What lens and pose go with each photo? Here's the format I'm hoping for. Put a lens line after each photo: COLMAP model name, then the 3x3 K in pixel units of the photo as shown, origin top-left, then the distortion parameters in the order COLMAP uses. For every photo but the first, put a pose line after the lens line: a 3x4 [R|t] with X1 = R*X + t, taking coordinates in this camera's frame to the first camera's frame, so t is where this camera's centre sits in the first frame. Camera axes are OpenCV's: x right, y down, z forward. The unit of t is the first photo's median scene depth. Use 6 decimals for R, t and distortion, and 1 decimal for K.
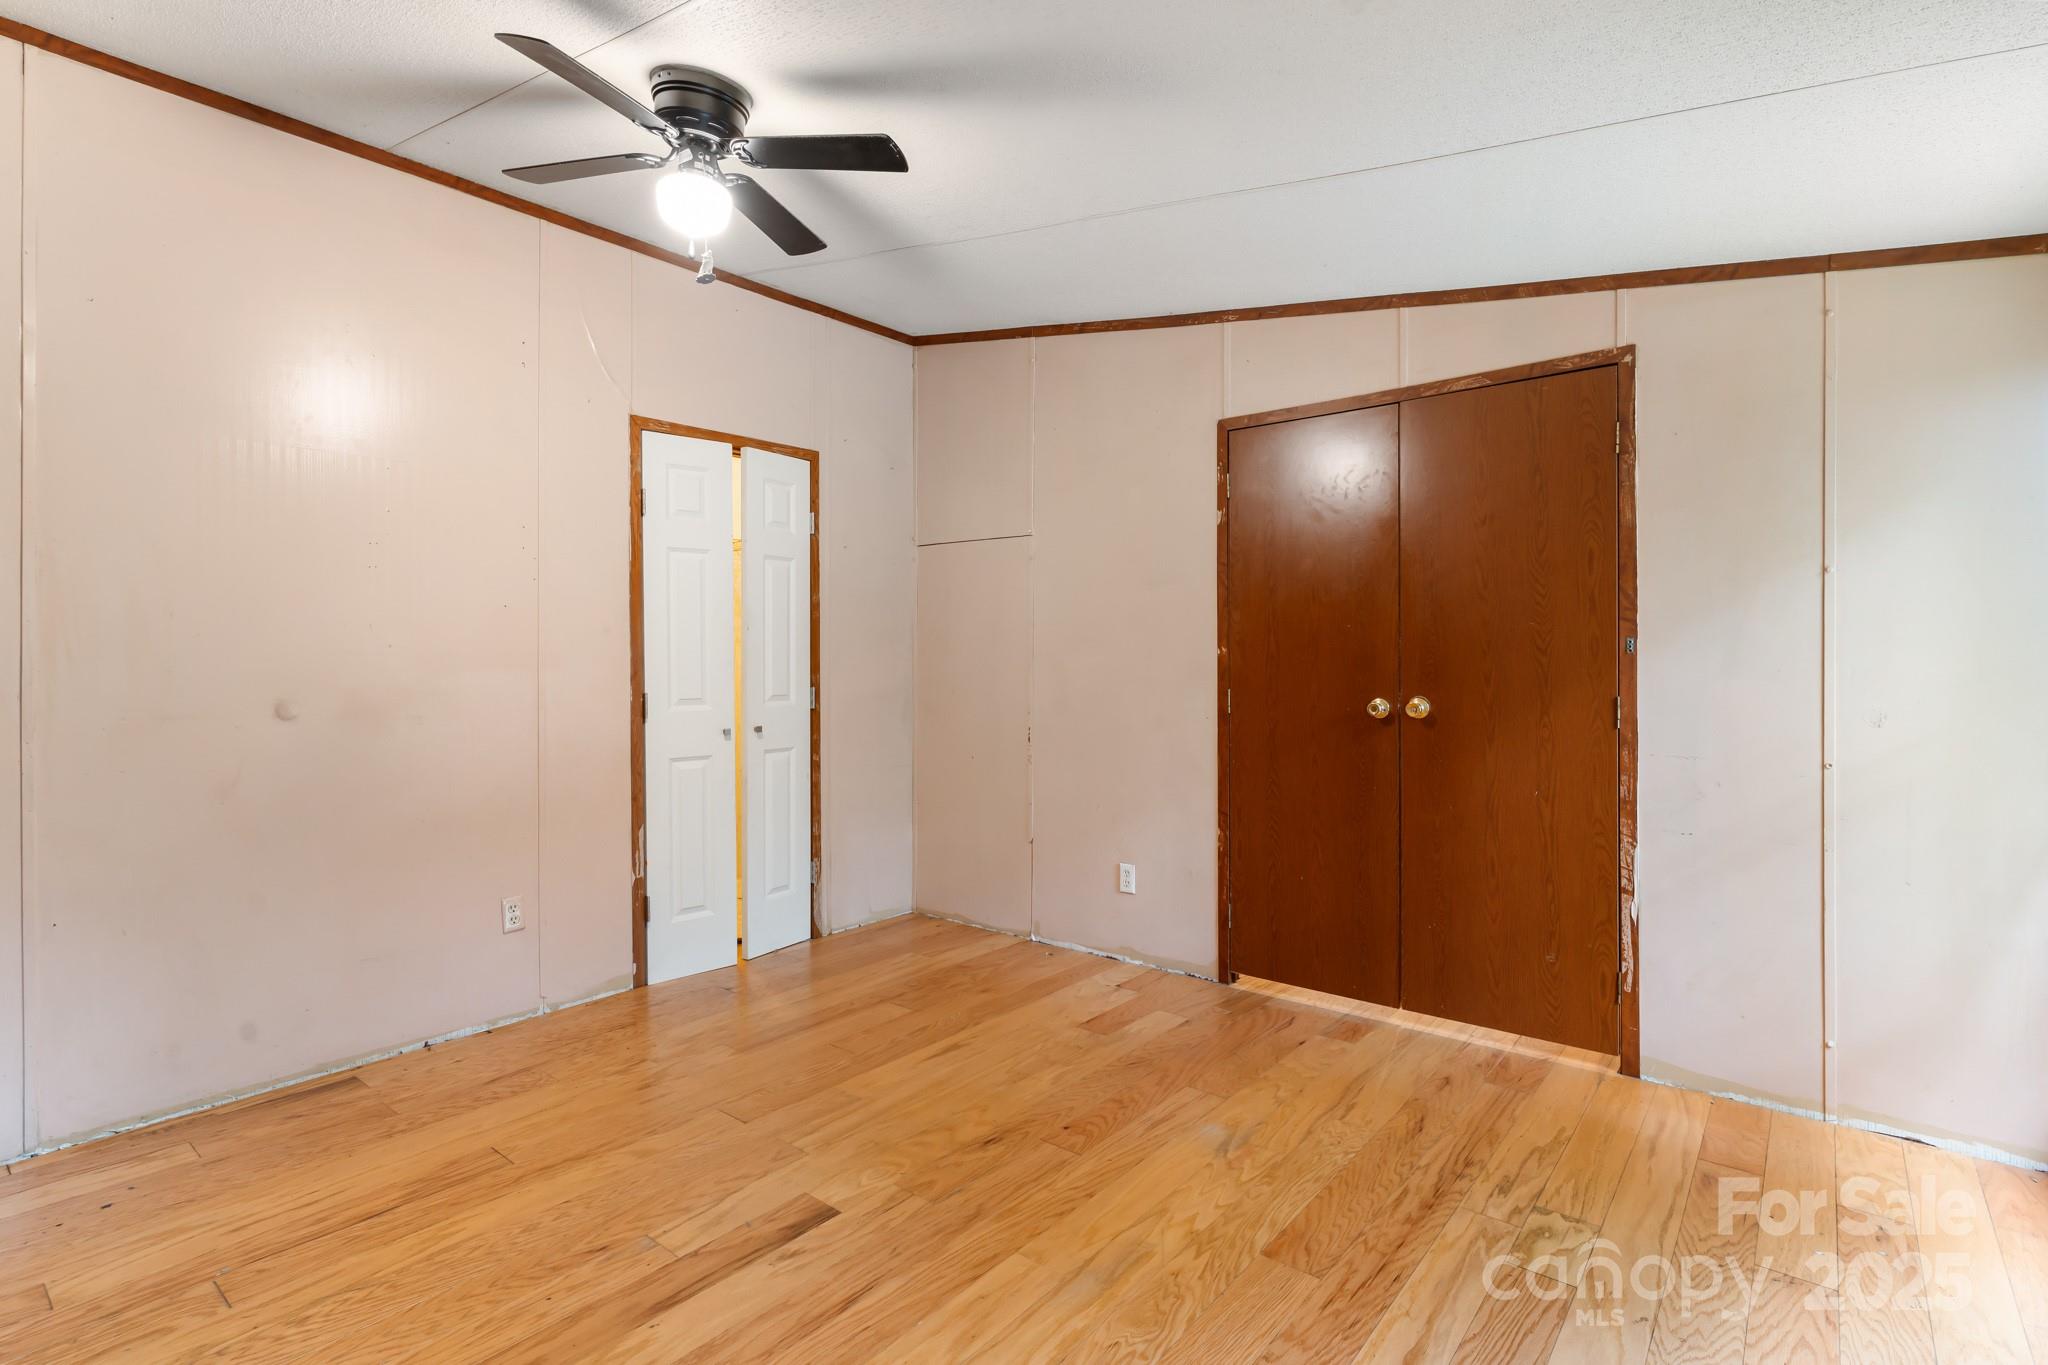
lens RADIAL K [[968.7, 0, 1014.1], [0, 968.7, 665.6], [0, 0, 1]] dist [0.001980, -0.001264]
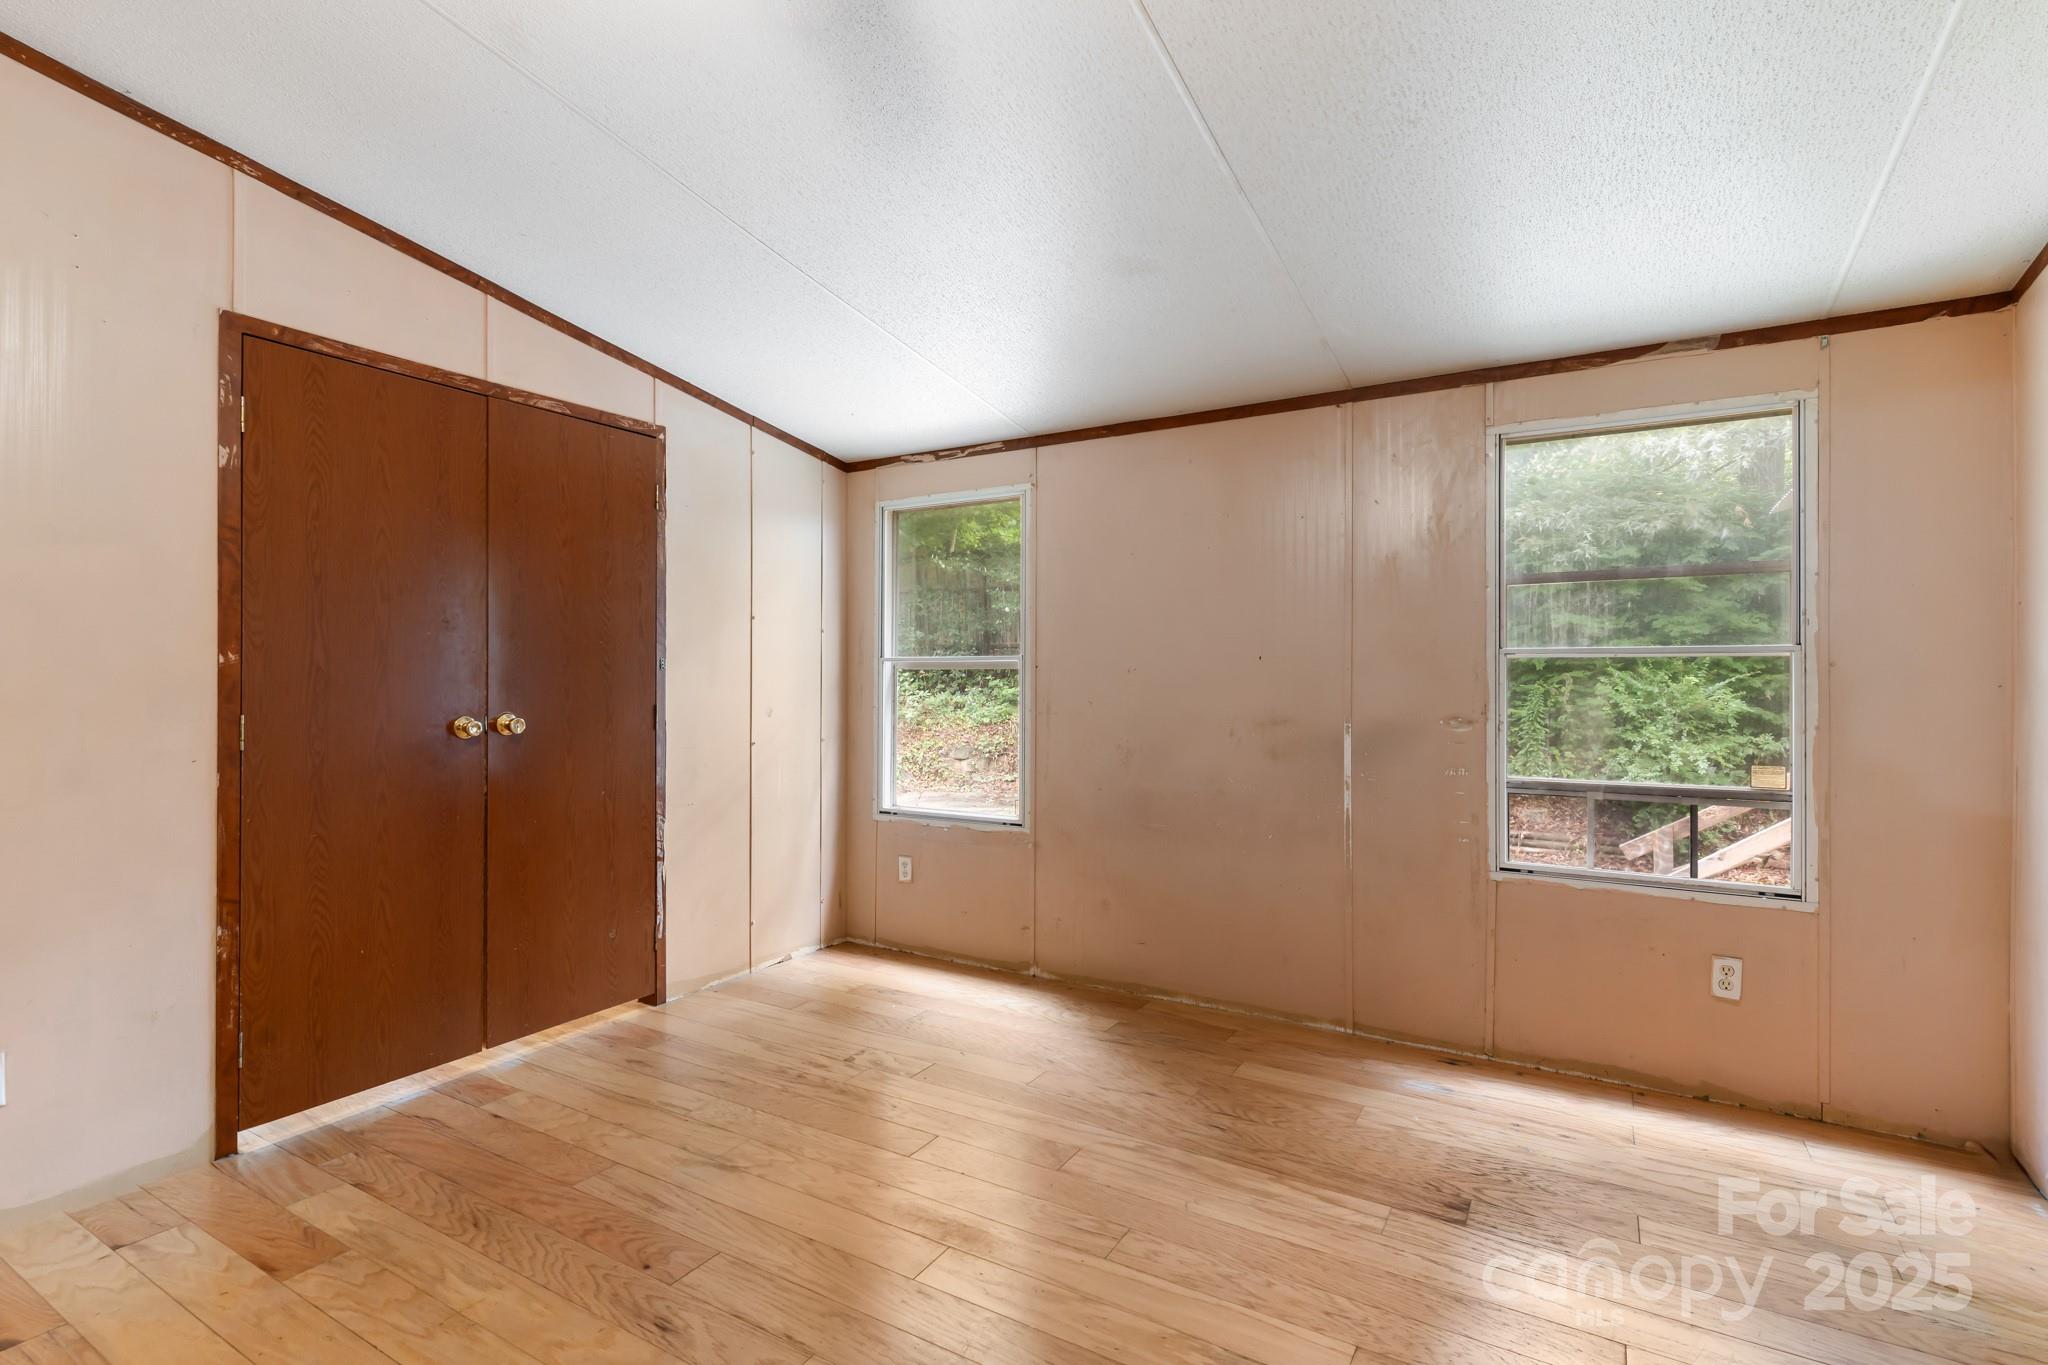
lens RADIAL K [[968.7, 0, 1019.1], [0, 968.7, 680.0], [0, 0, 1]] dist [0.001980, -0.001264]
pose [[-0.151721, 0.000227, 0.988423, -0.671118], [0.002967, 0.999996, 0.000226, 0.001680], [-0.988419, 0.002967, -0.151721, 0.715395]]
